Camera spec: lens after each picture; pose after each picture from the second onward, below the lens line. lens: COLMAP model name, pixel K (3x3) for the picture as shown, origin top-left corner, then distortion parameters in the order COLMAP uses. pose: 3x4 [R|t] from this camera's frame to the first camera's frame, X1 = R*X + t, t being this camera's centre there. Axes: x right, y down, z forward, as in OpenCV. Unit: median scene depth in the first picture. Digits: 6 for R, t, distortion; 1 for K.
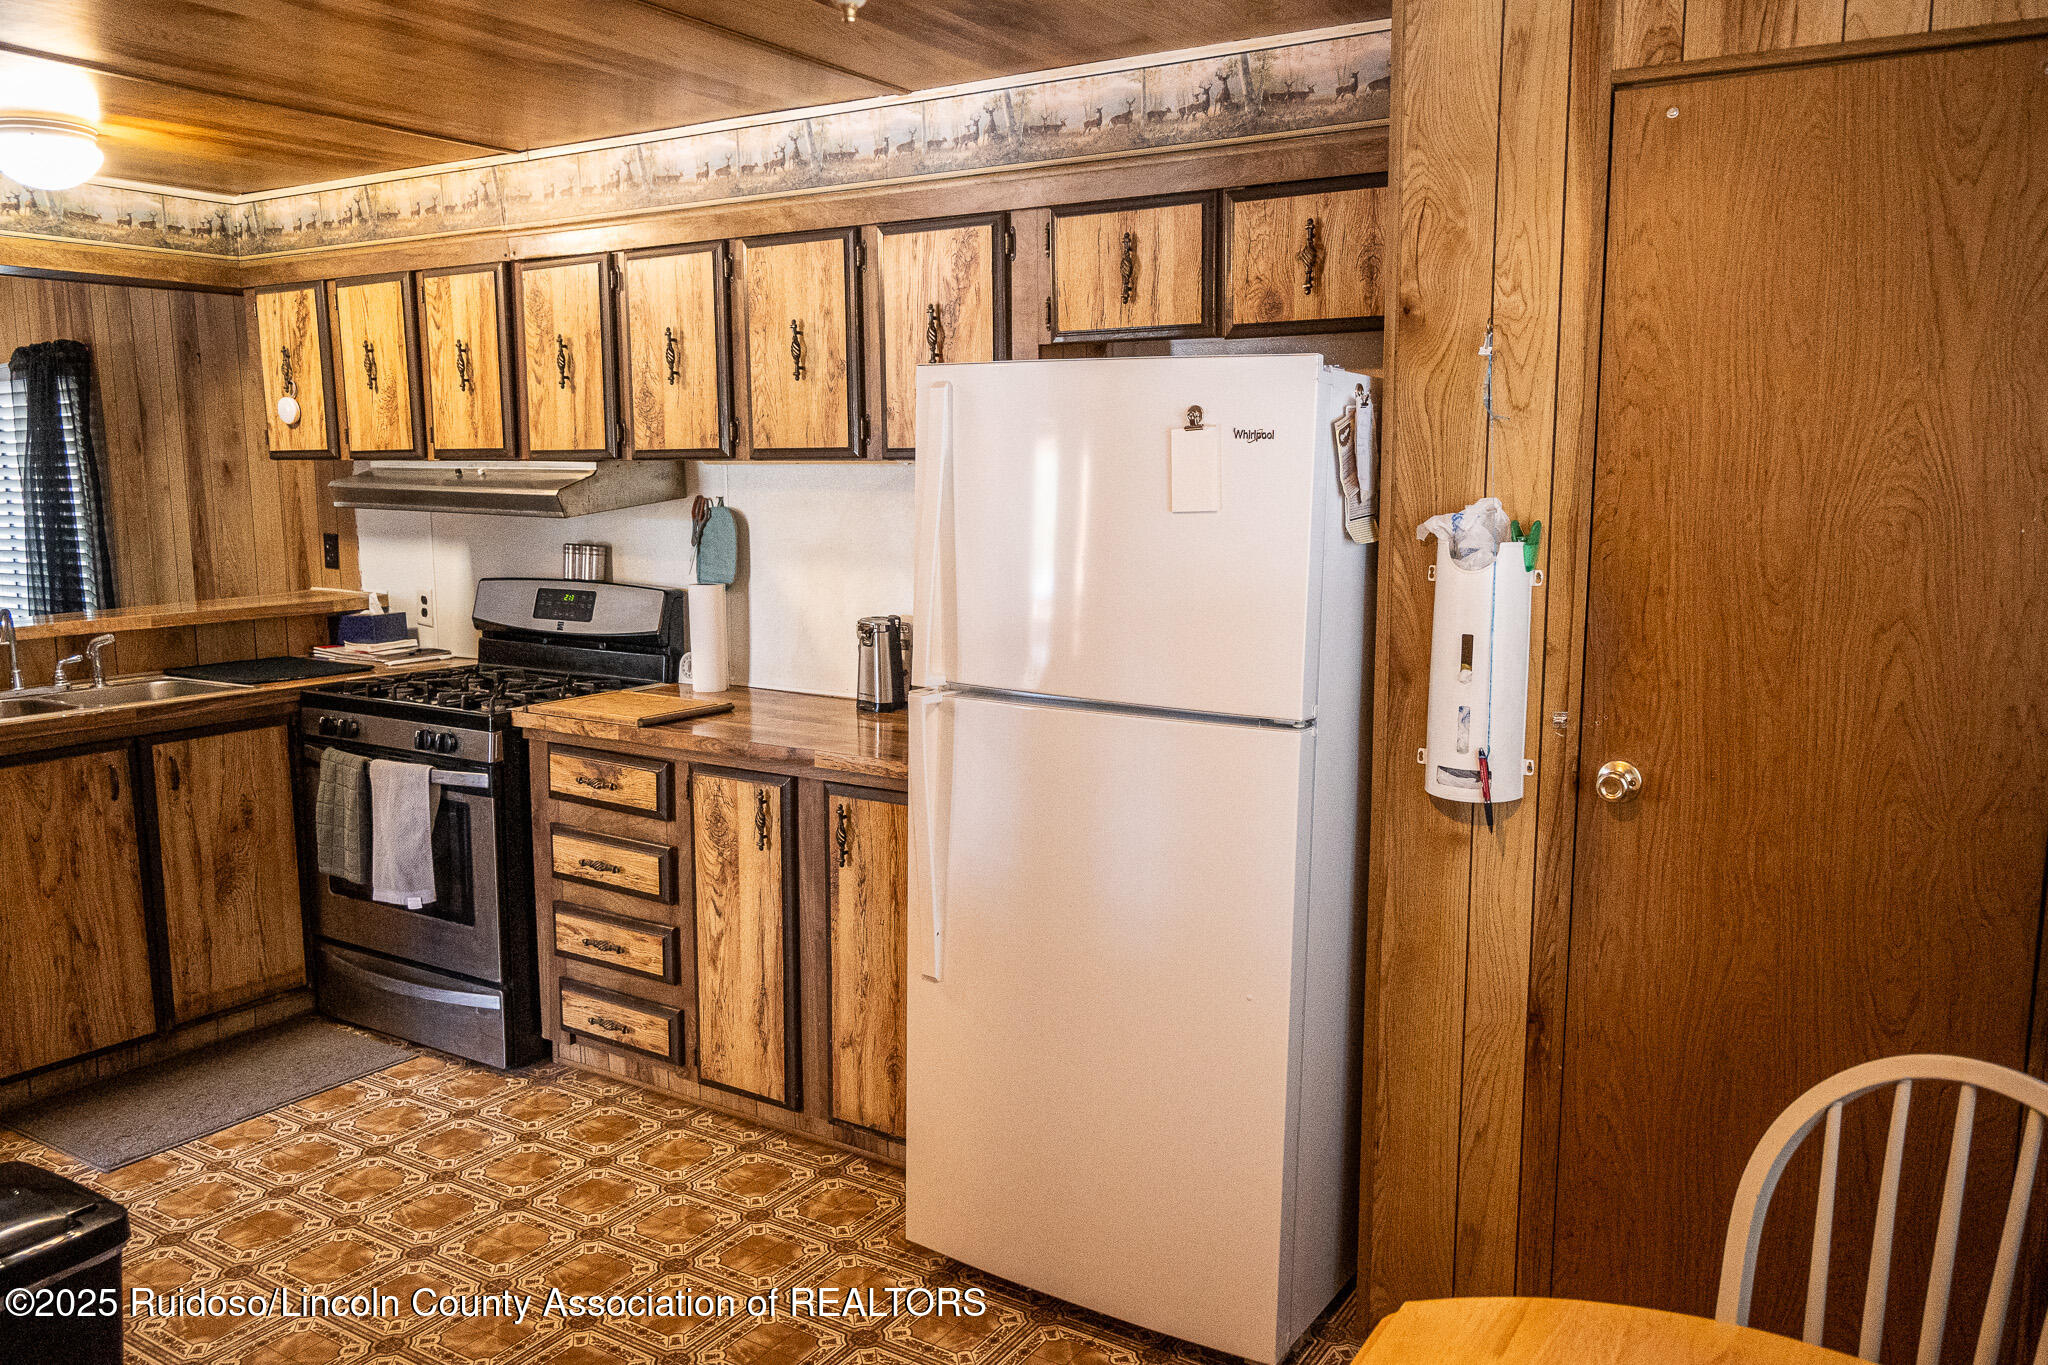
lens RADIAL K [[1485.0, 0, 1024.7], [0, 1485.0, 681.1], [0, 0, 1]] dist [-0.002125, 0.000969]
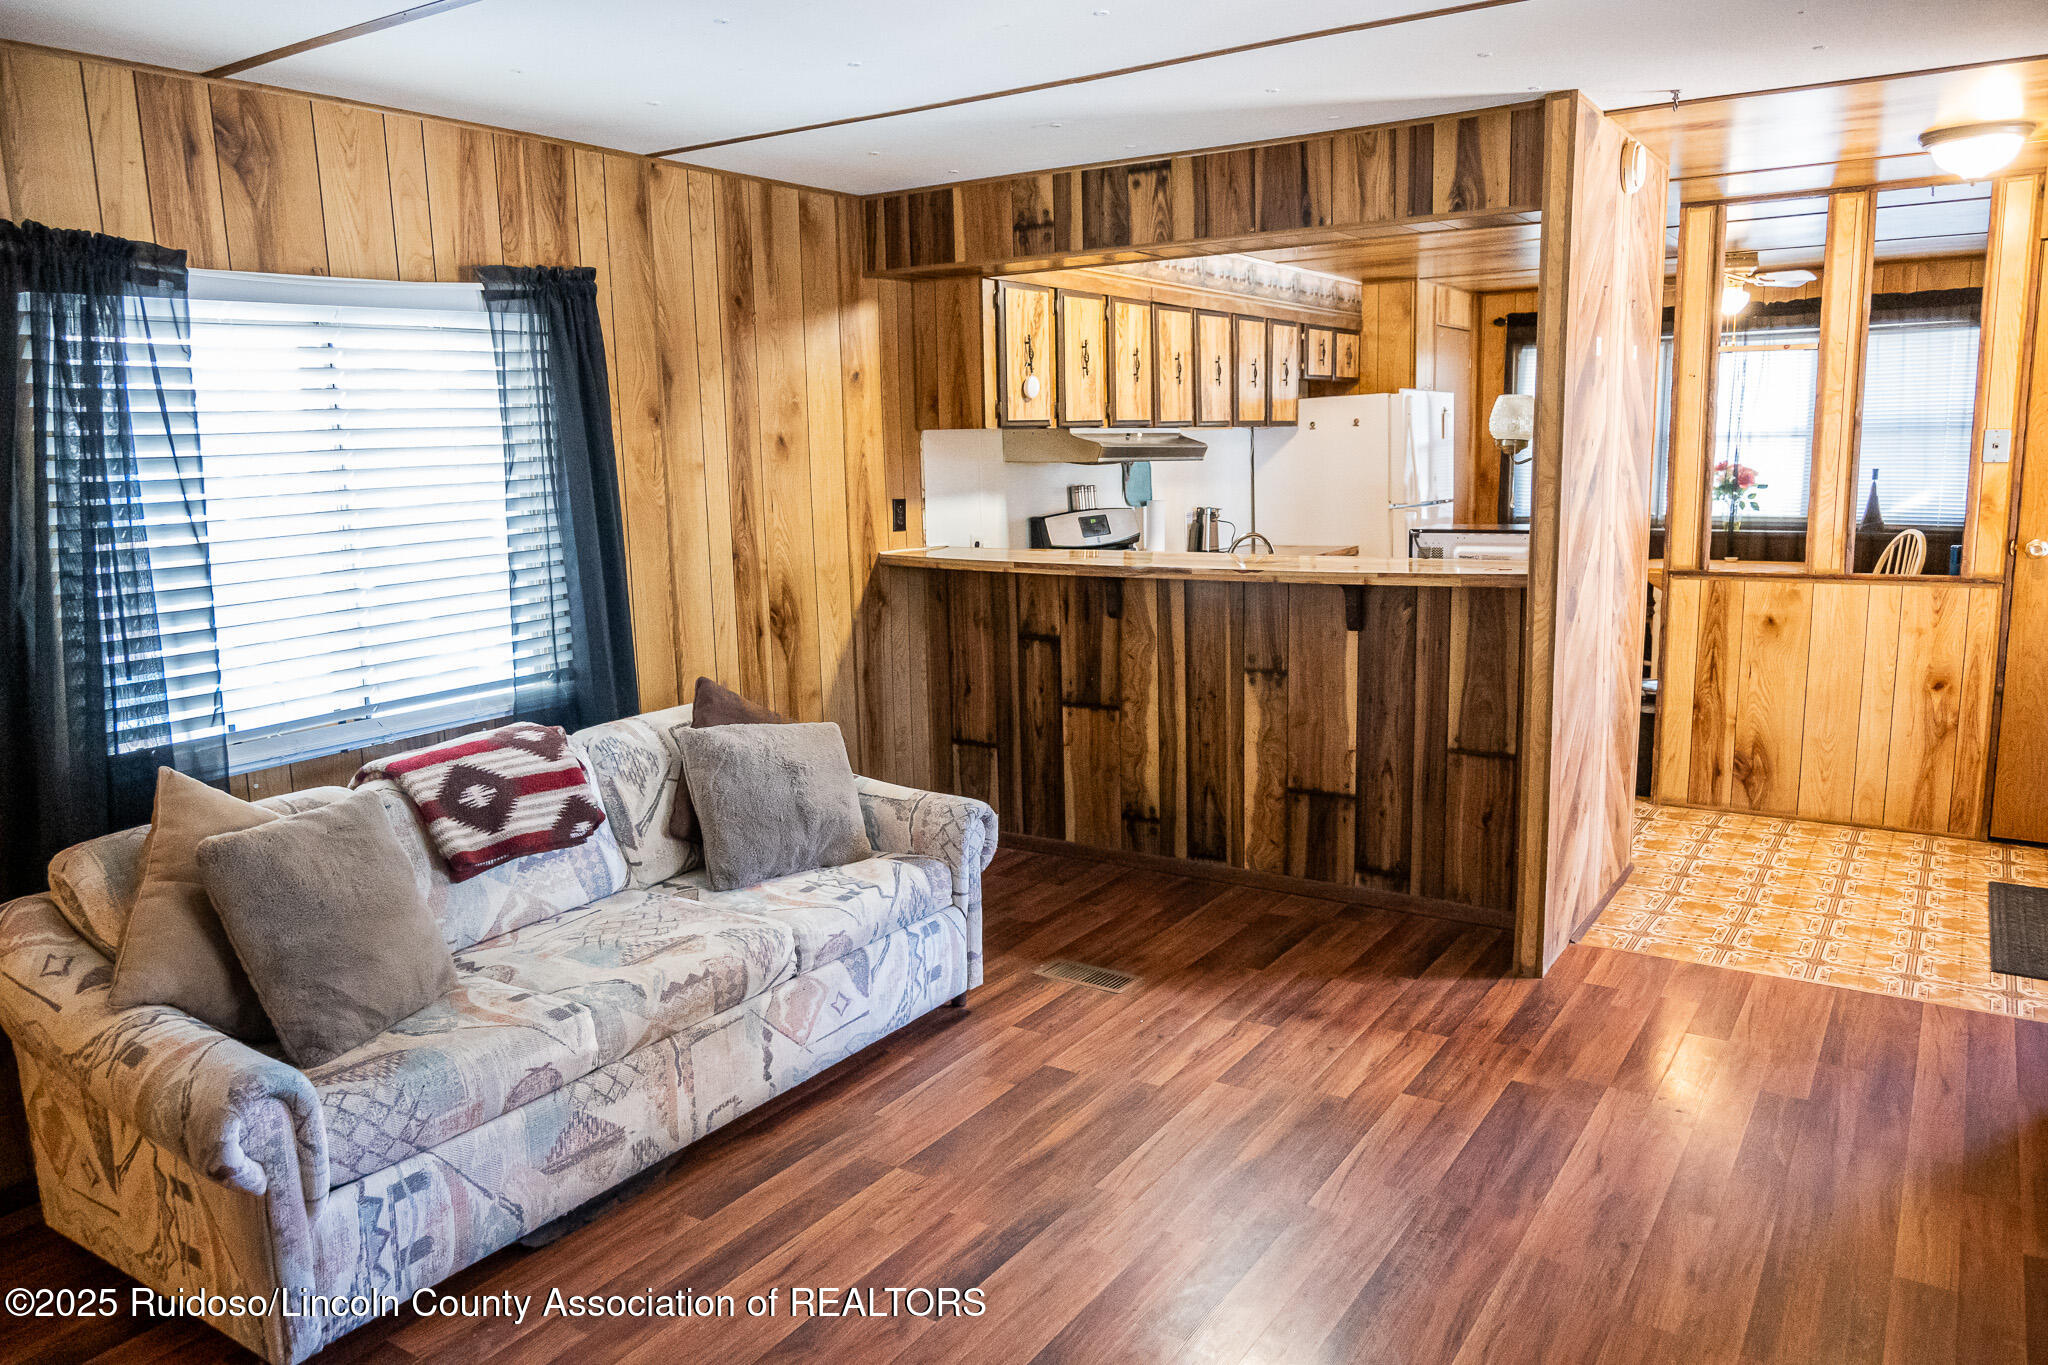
lens RADIAL K [[1485.0, 0, 1024.7], [0, 1485.0, 681.1], [0, 0, 1]] dist [-0.002125, 0.000969]
pose [[0.022991, -0.160553, 0.986759, -1.998225], [0.168468, 0.973528, 0.154475, -0.156405], [-0.985439, 0.162686, 0.049430, 1.126342]]
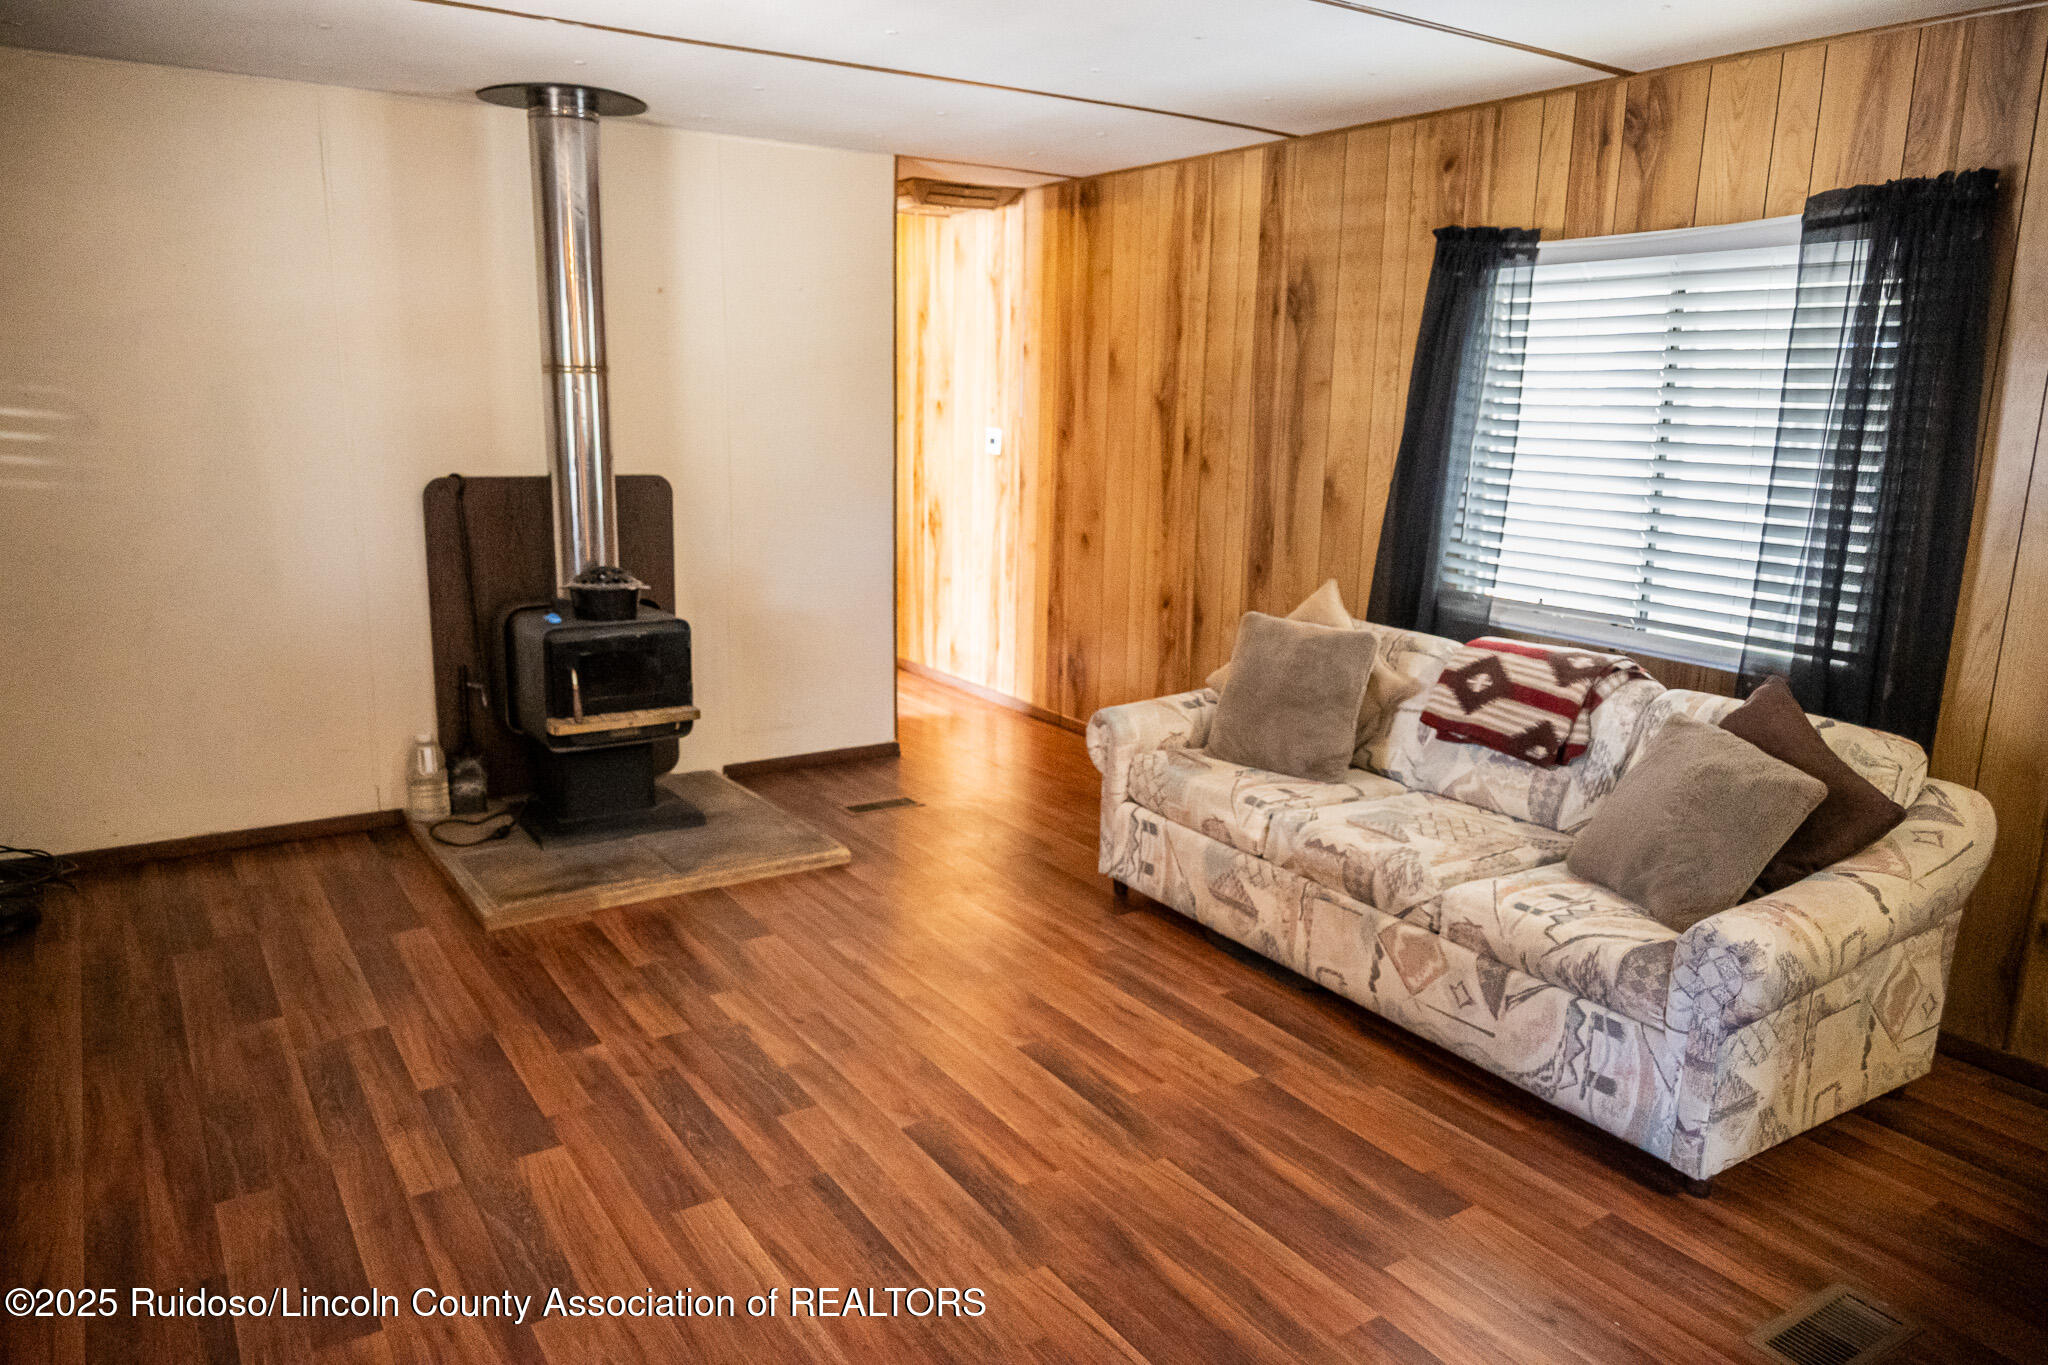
lens RADIAL K [[1391.0, 0, 1025.7], [0, 1391.0, 689.9], [0, 0, 1]] dist [0.001987, -0.000846]
pose [[0.906701, 0.119515, -0.404485, -1.052379], [-0.091412, 0.991902, 0.088173, -0.061335], [0.411748, -0.042972, 0.910284, 0.493018]]
